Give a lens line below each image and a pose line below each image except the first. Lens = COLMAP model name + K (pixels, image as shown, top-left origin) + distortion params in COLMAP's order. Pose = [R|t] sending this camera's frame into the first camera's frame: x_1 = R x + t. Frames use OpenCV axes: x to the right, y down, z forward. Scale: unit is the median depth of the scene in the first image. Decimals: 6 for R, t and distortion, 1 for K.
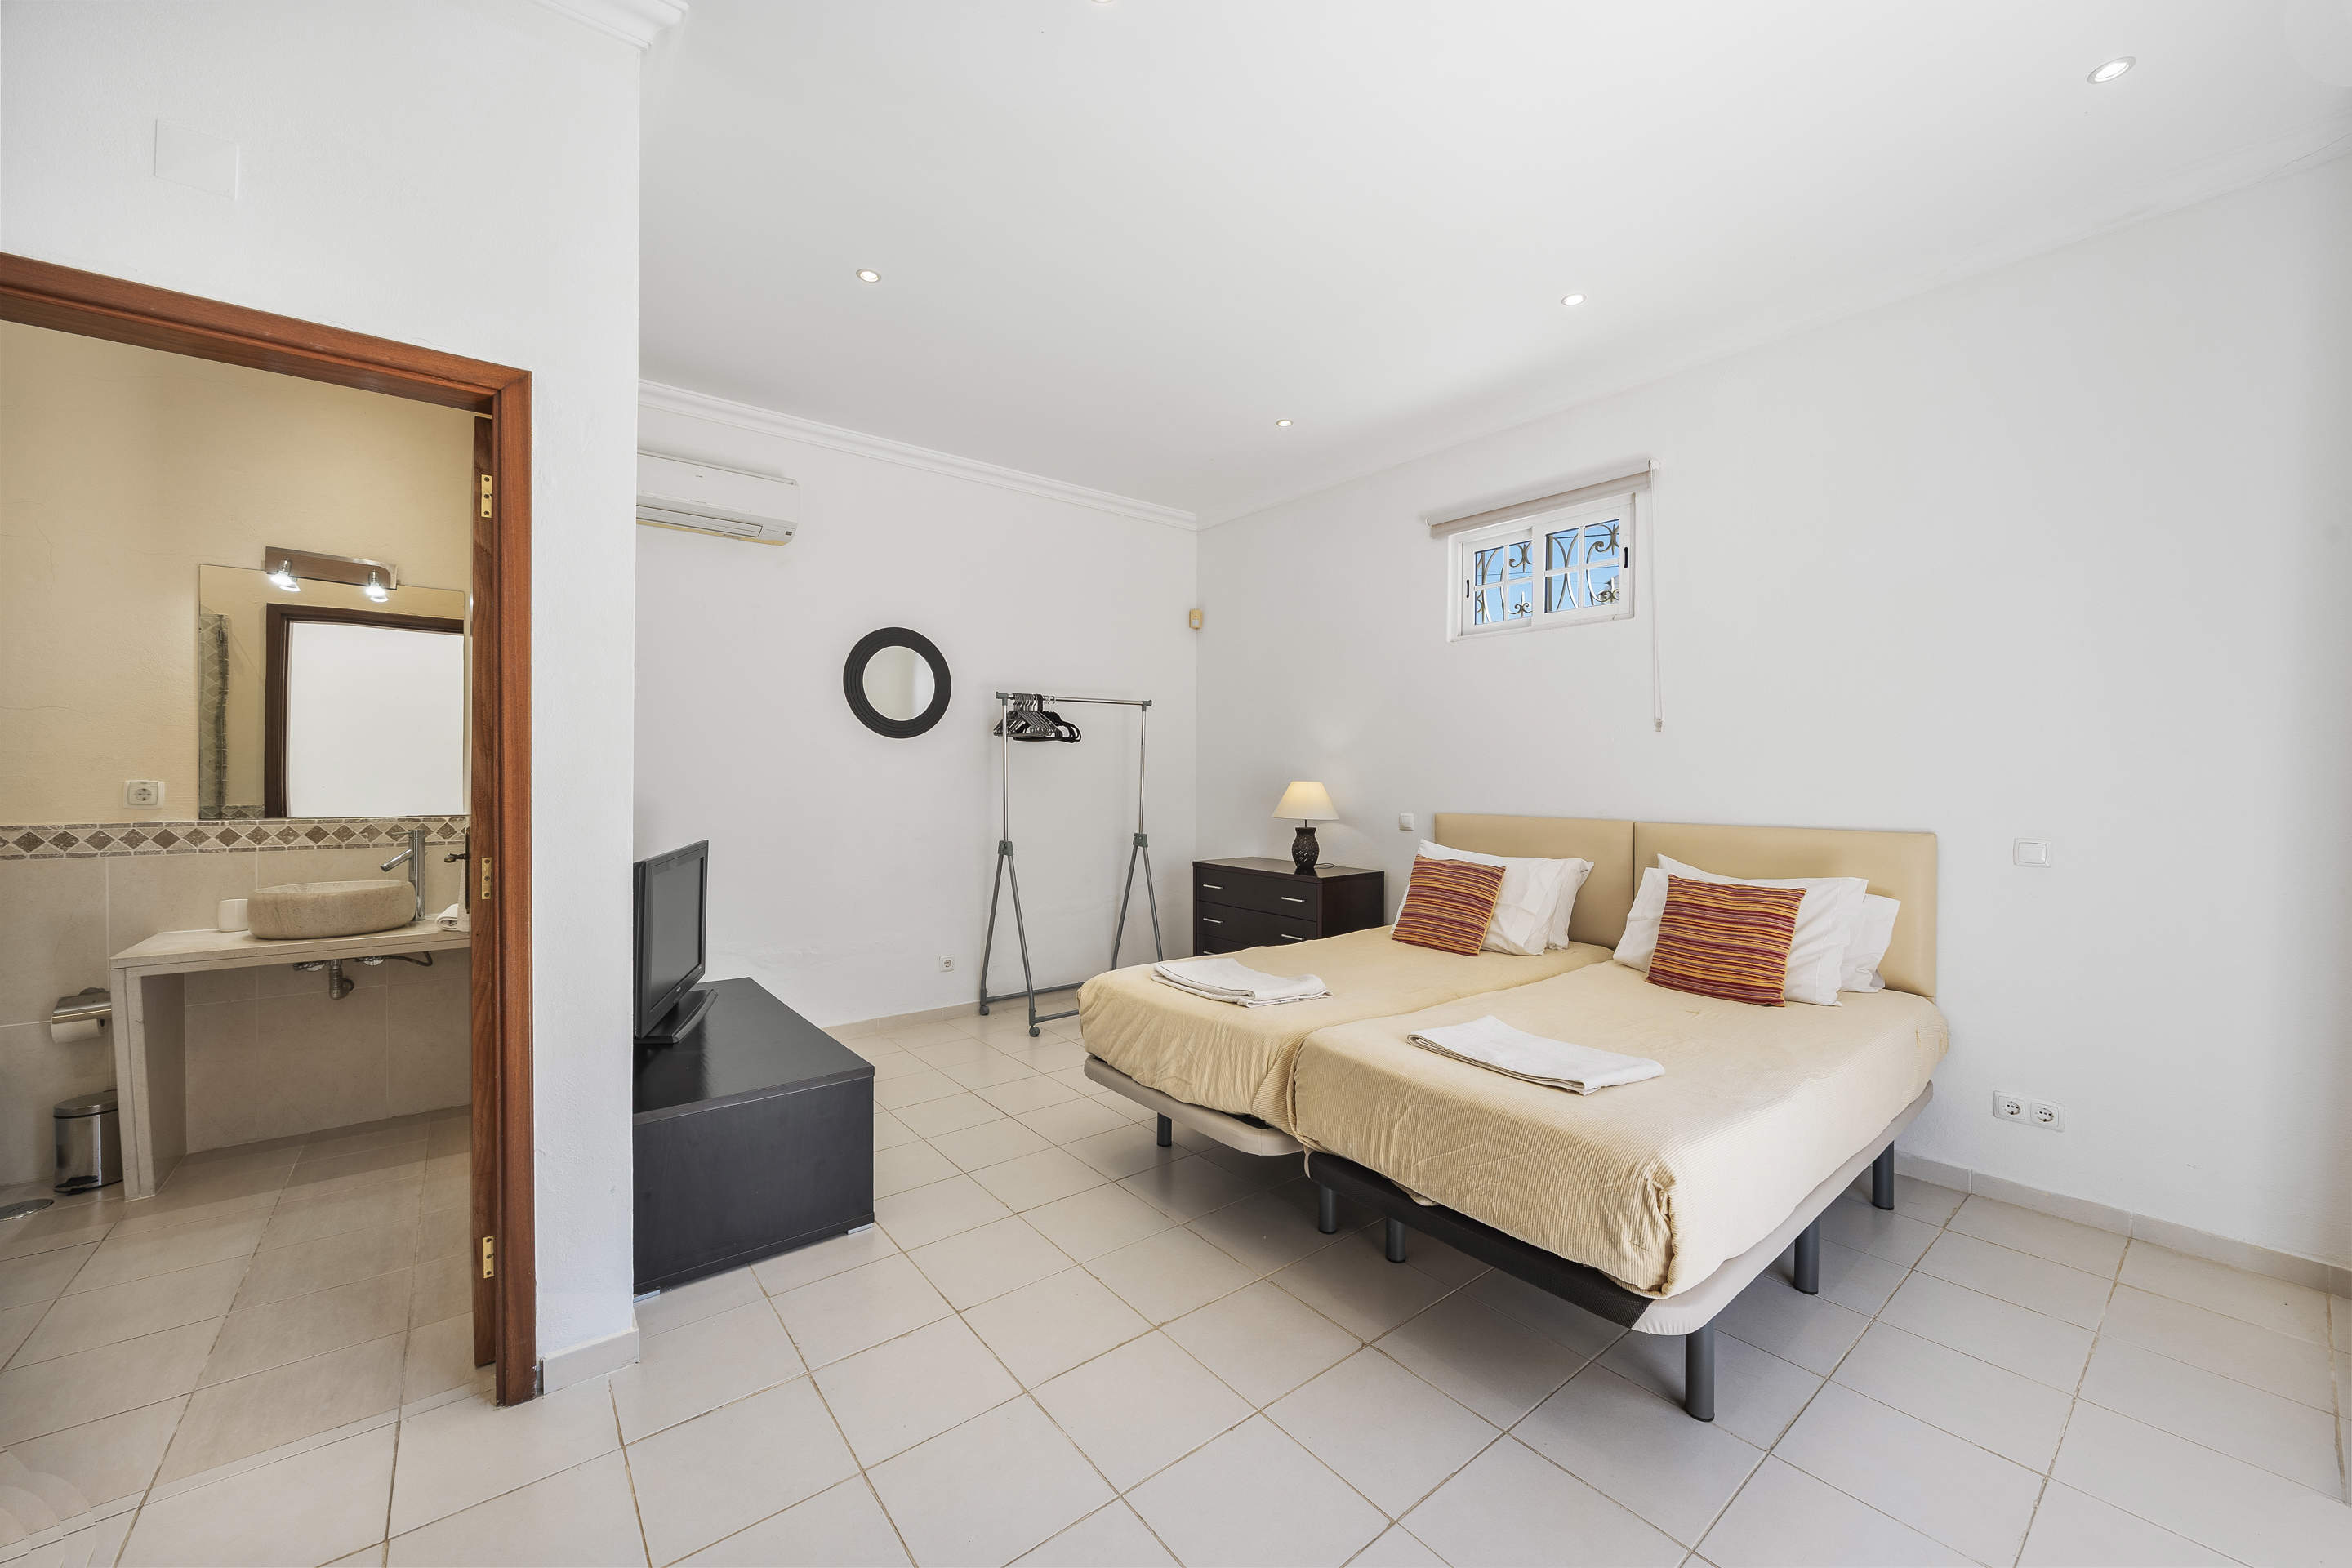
lens RADIAL K [[893.9, 0, 1184.0], [0, 893.9, 781.2], [0, 0, 1]] dist [-0.002776, -0.000227]
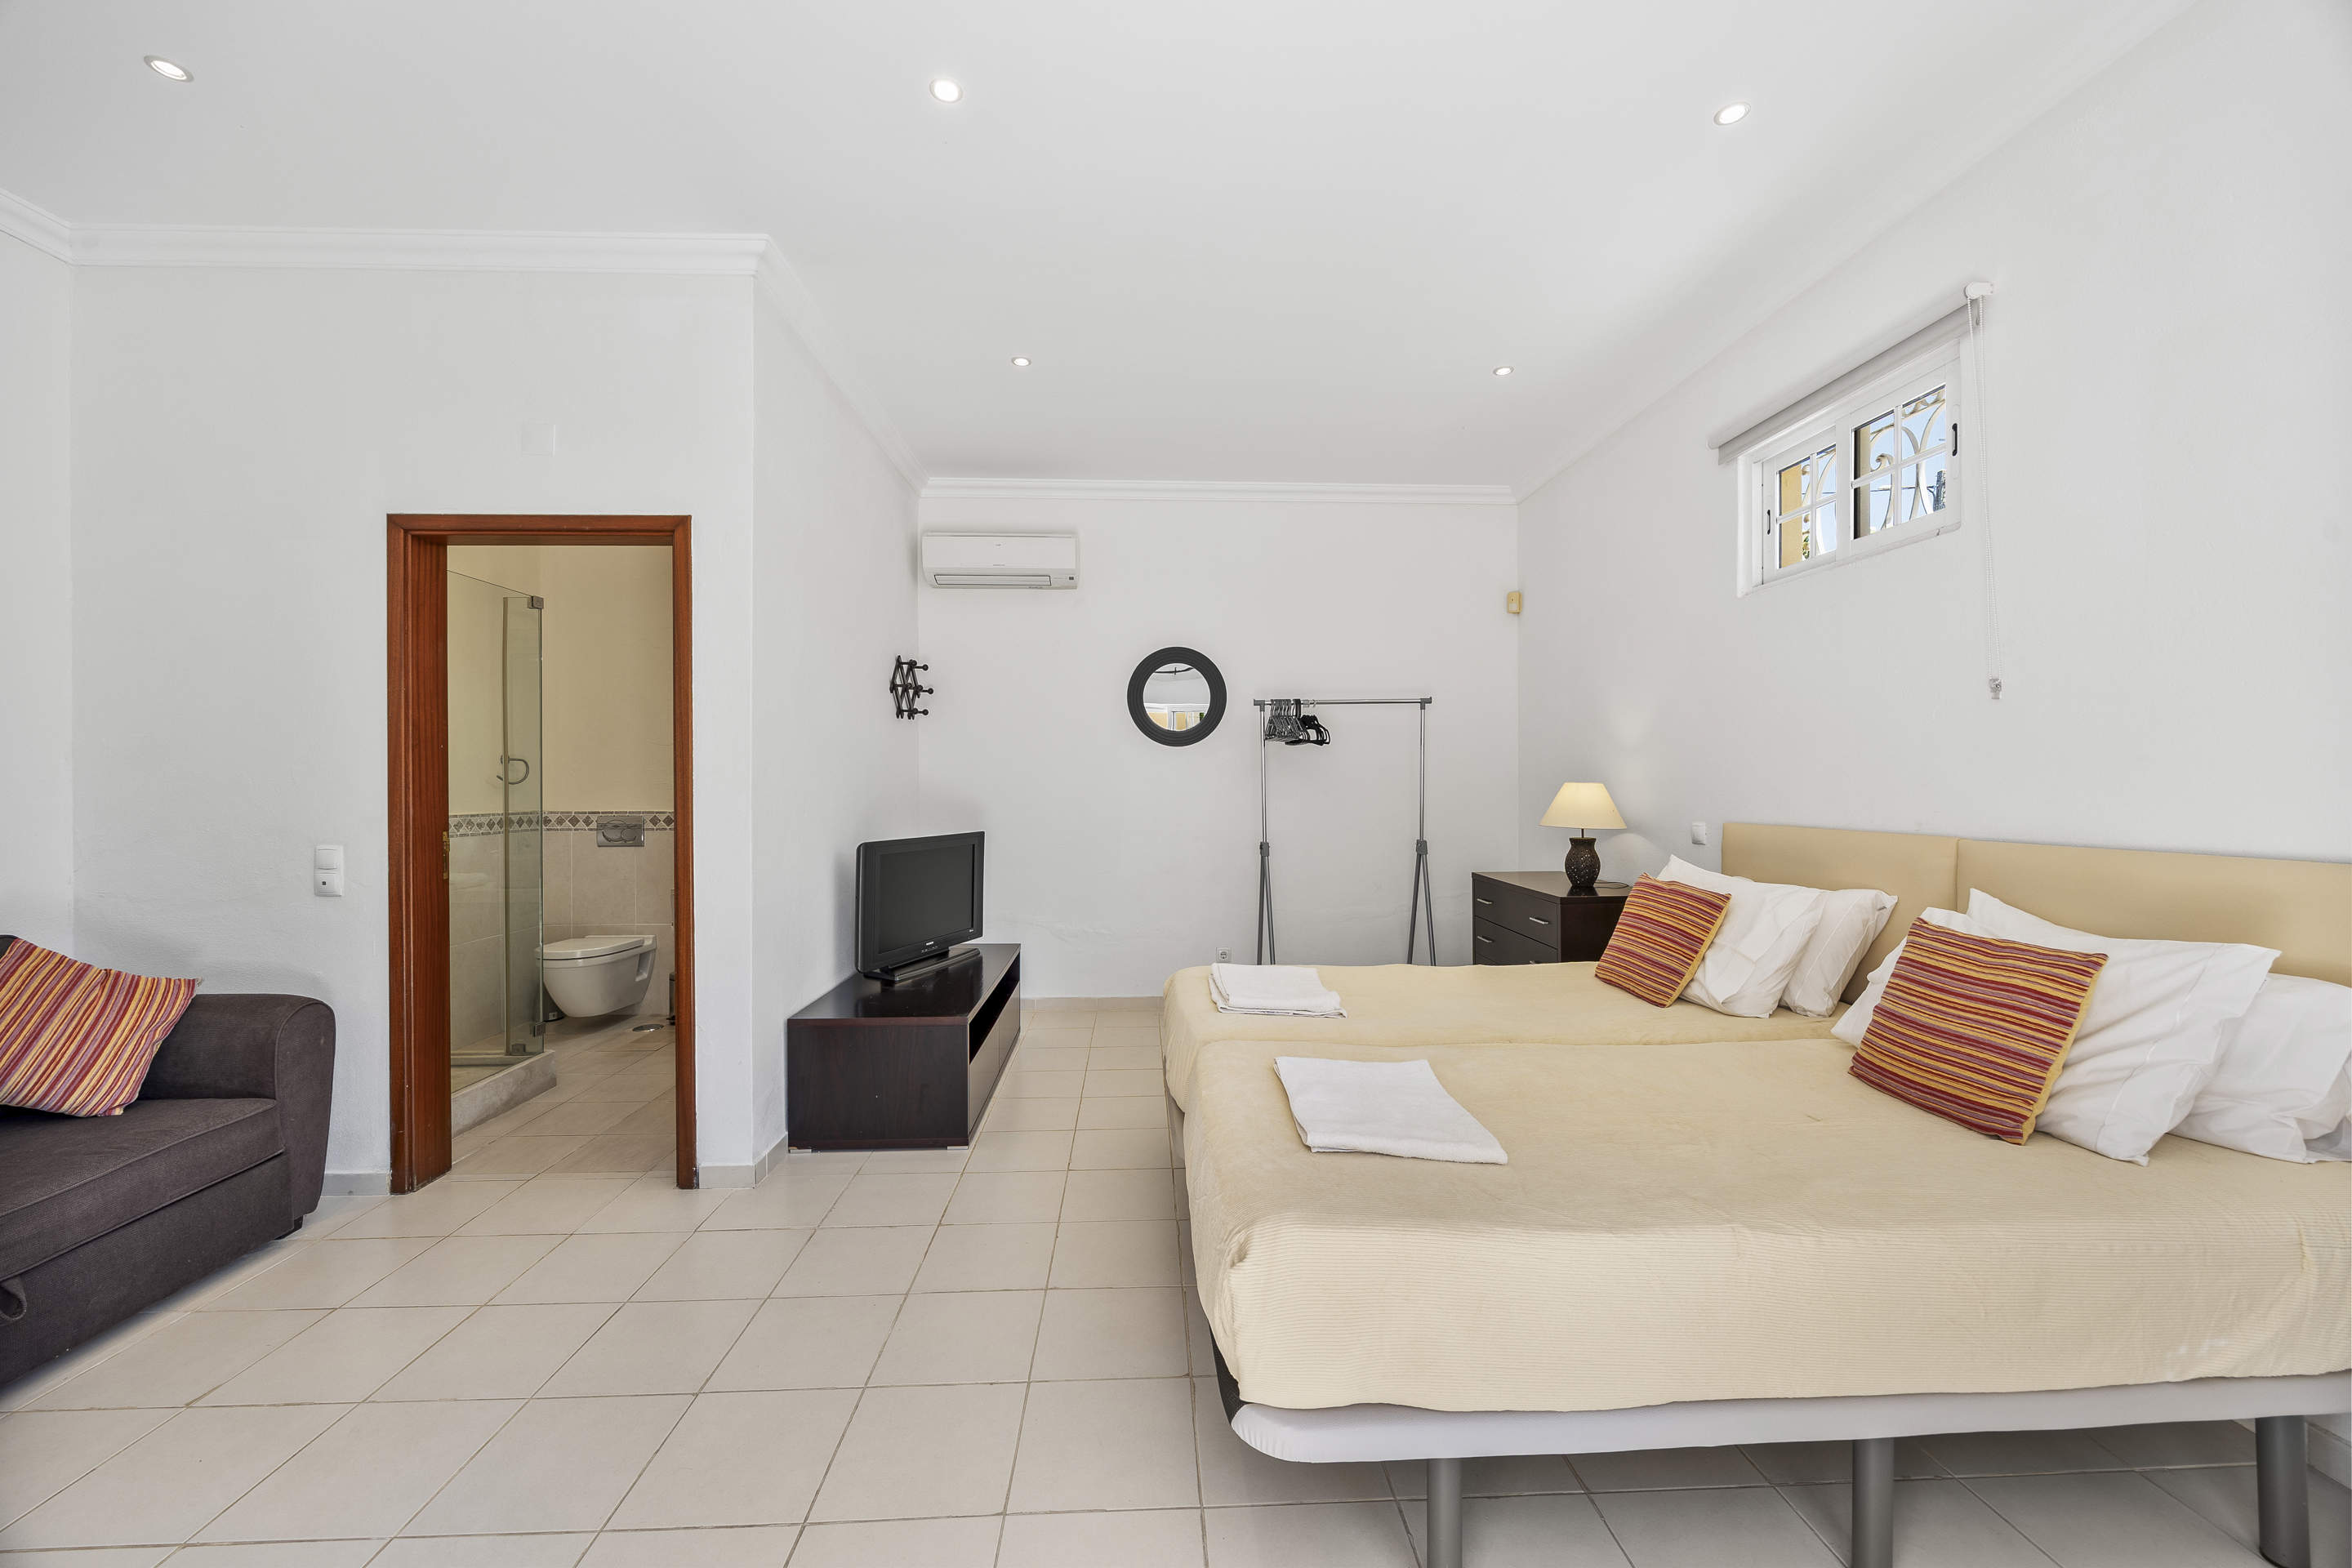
lens RADIAL K [[893.9, 0, 1181.9], [0, 893.9, 784.1], [0, 0, 1]] dist [-0.002776, -0.000227]
pose [[0.807043, -0.006543, -0.590456, 0.431071], [0.003232, 0.999973, -0.006665, 0.007686], [0.590484, 0.003470, 0.807042, 0.133338]]
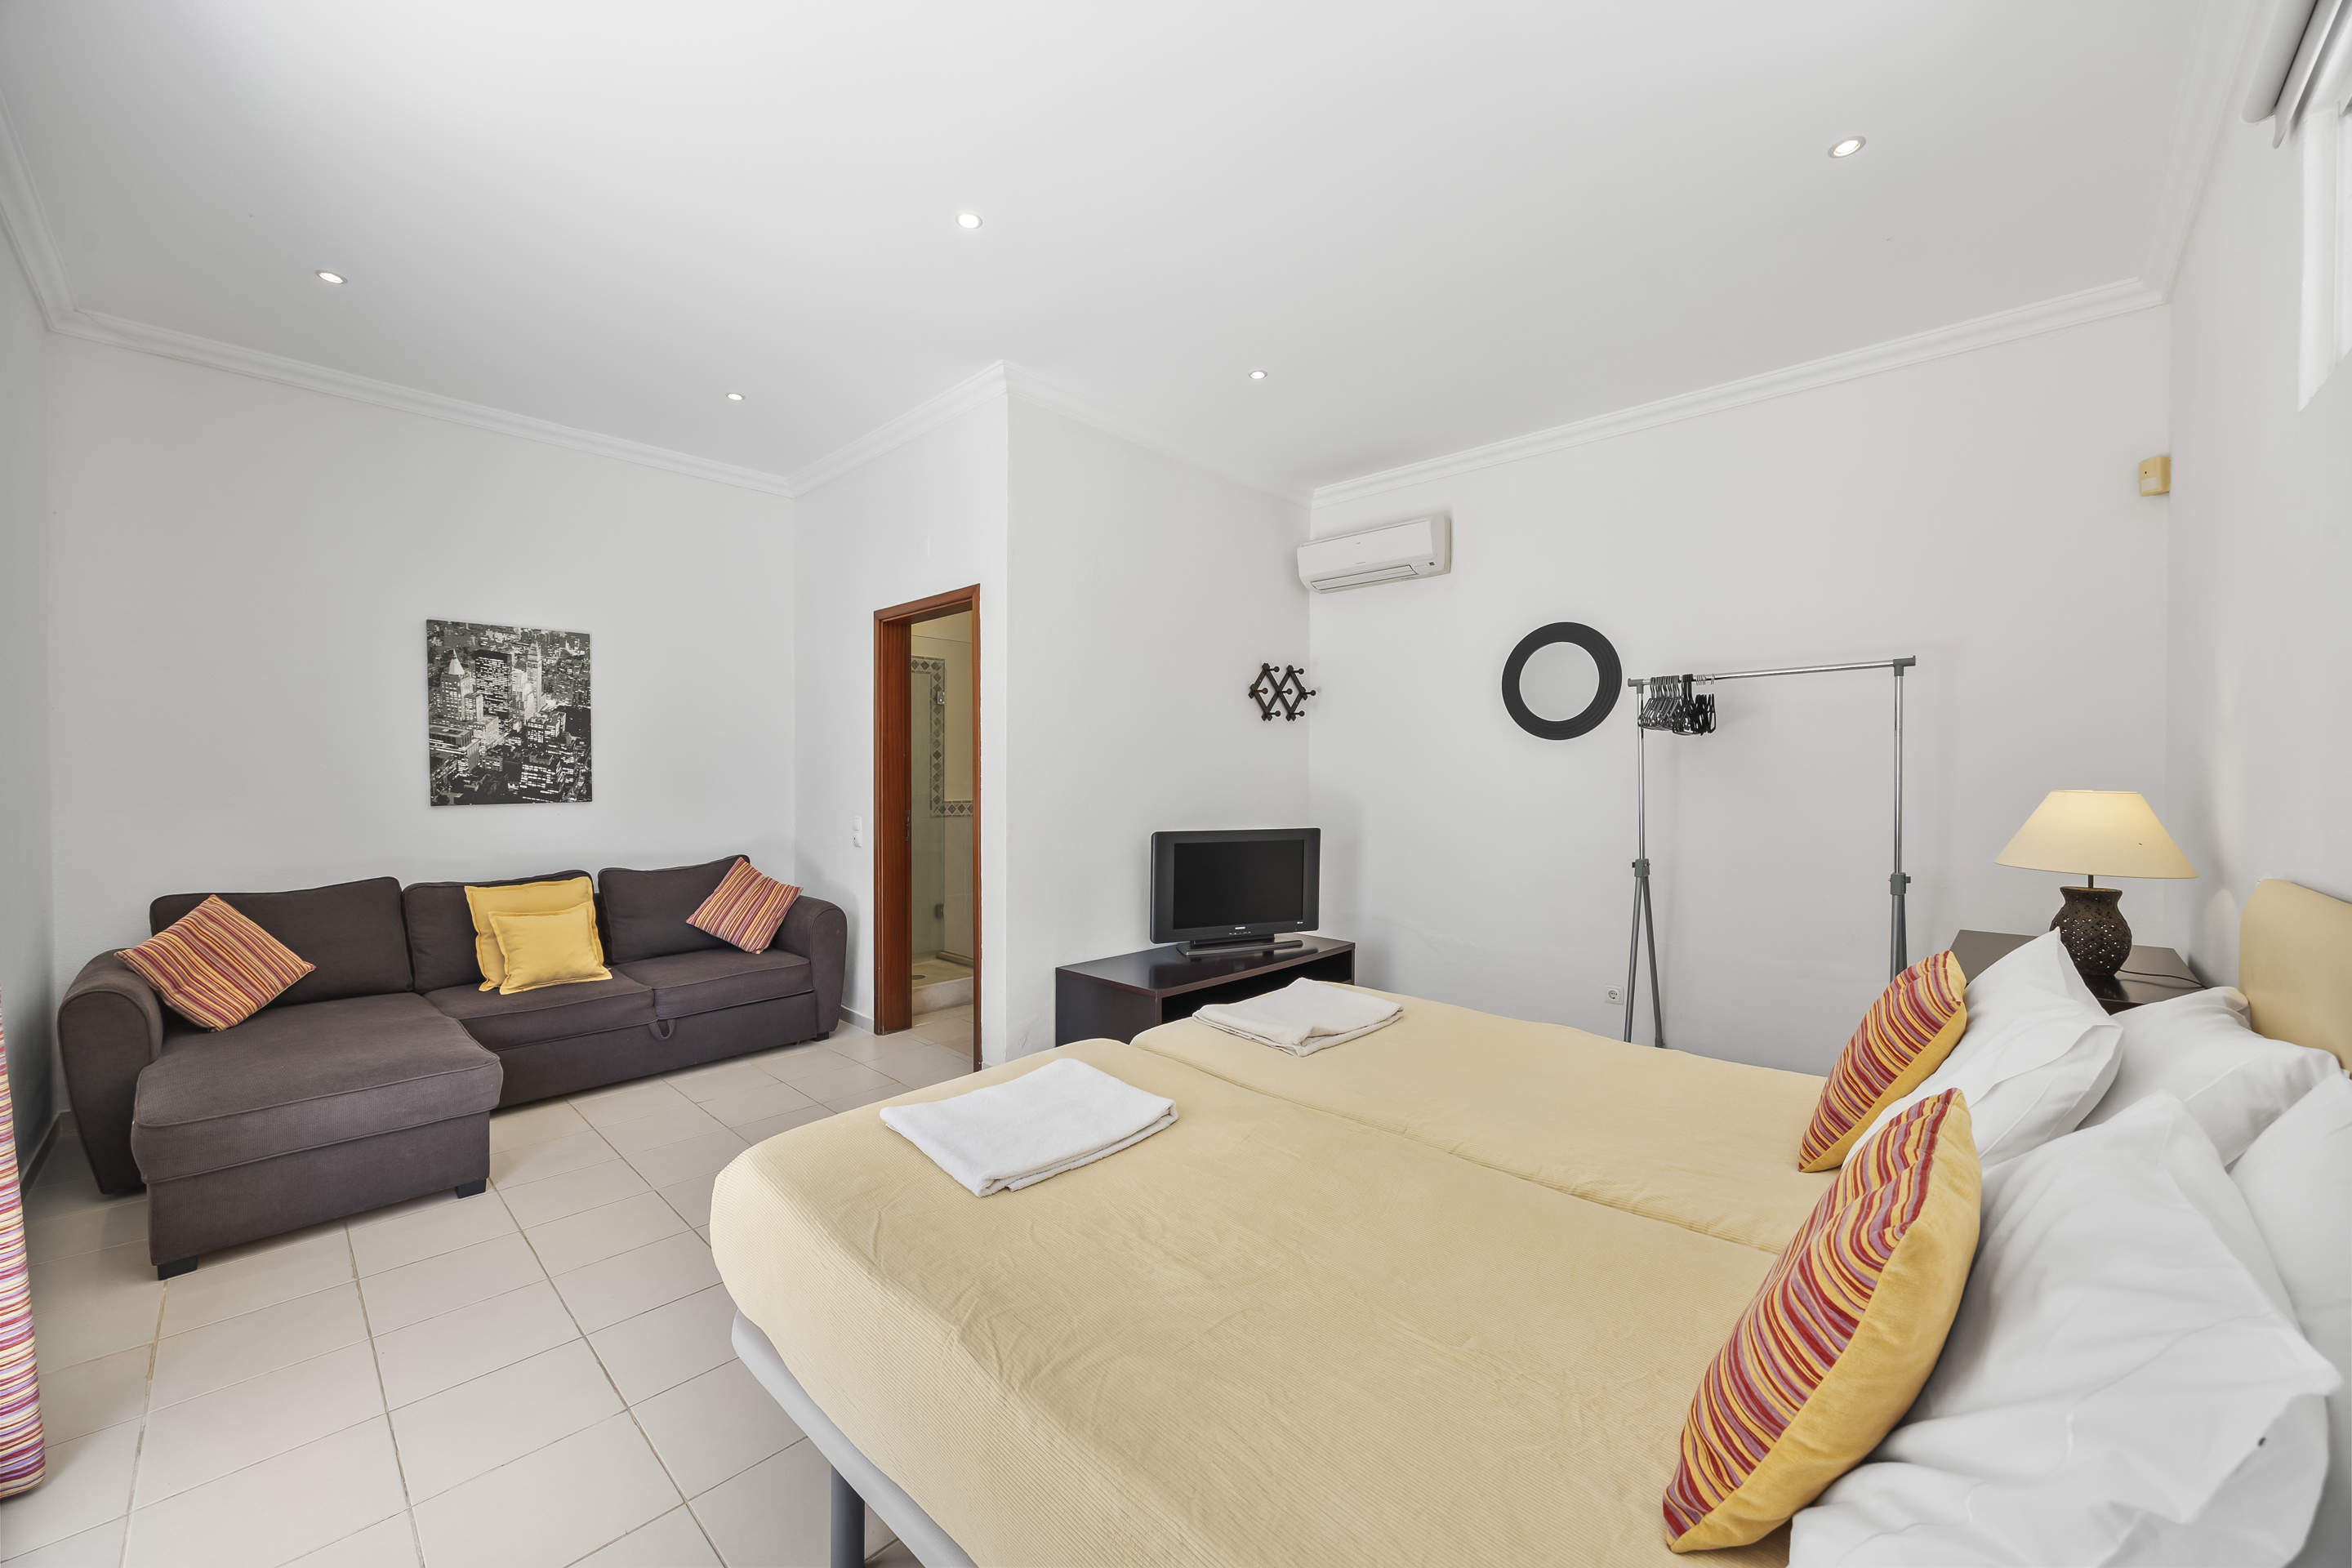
lens RADIAL K [[893.9, 0, 1179.0], [0, 893.9, 788.0], [0, 0, 1]] dist [-0.002776, -0.000227]
pose [[0.134260, 0.009172, -0.990904, 0.710647], [-0.008711, 0.999929, 0.008075, -0.001565], [0.990908, 0.007548, 0.134330, 0.599065]]
